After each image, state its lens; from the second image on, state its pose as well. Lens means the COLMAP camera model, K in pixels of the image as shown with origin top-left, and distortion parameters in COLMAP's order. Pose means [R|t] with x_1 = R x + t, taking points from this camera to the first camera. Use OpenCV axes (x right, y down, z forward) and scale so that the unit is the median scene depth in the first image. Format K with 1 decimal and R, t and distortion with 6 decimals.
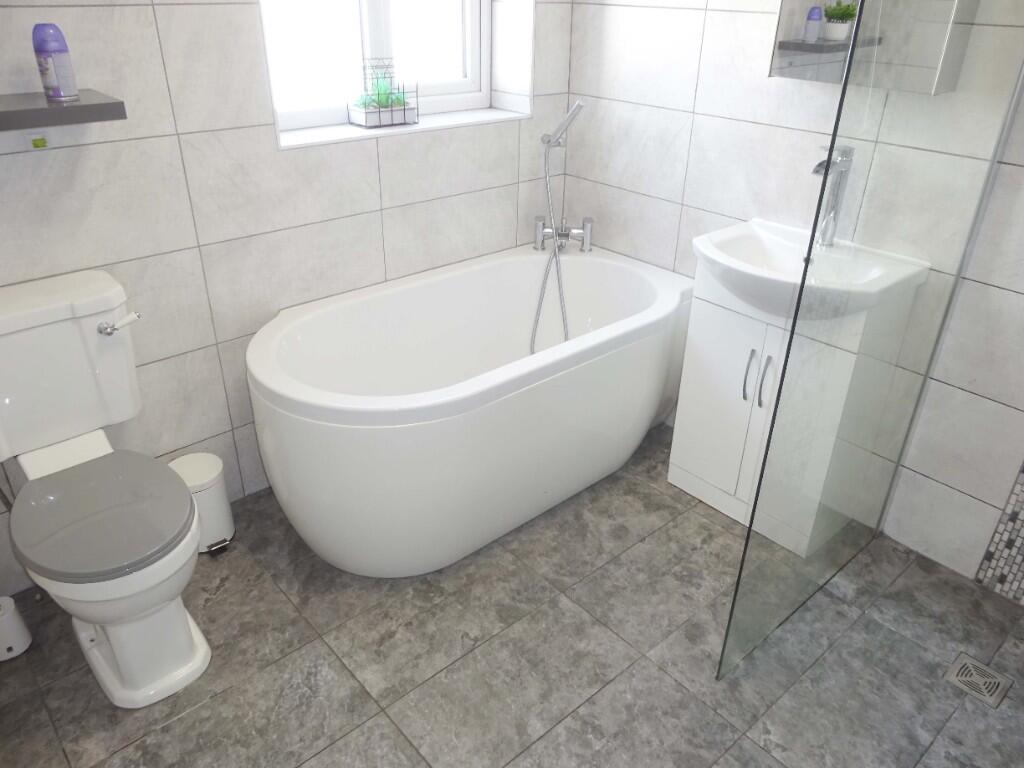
lens RADIAL K [[753.9, 0, 510.4], [0, 753.9, 381.3], [0, 0, 1]] dist [0.005029, -0.005231]
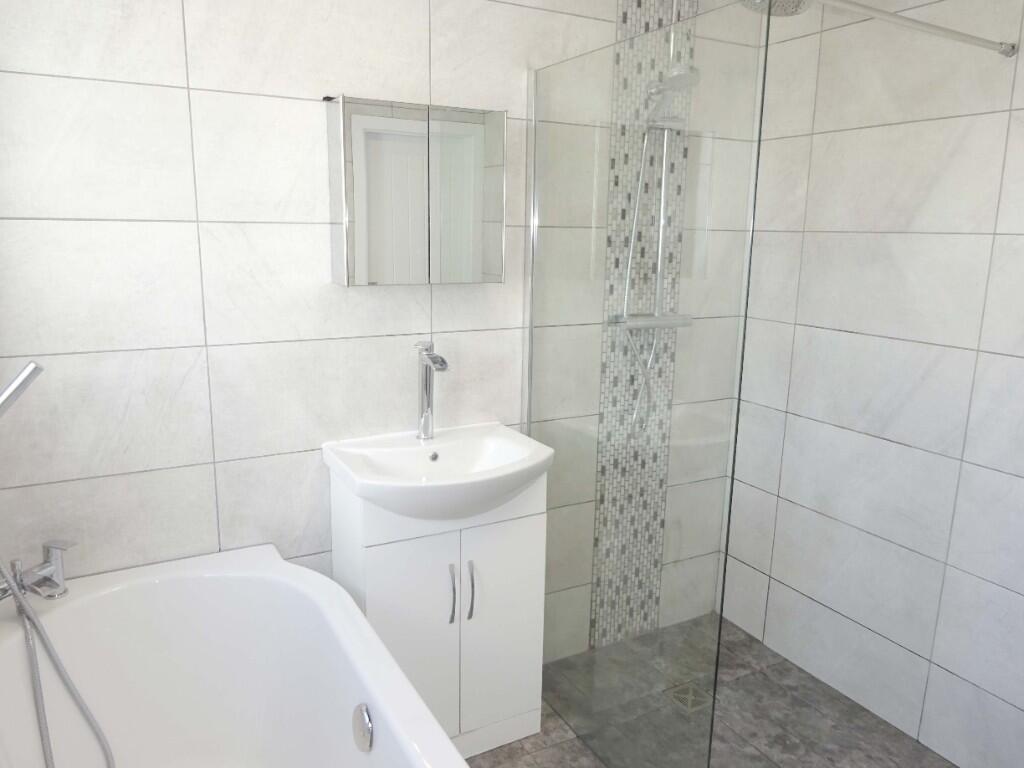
lens RADIAL K [[753.9, 0, 510.4], [0, 753.9, 381.3], [0, 0, 1]] dist [0.005029, -0.005231]
pose [[0.216828, -0.212149, 0.952879, -0.458637], [0.447900, 0.888916, 0.095989, -0.282781], [-0.867393, 0.405981, 0.287764, 0.576702]]
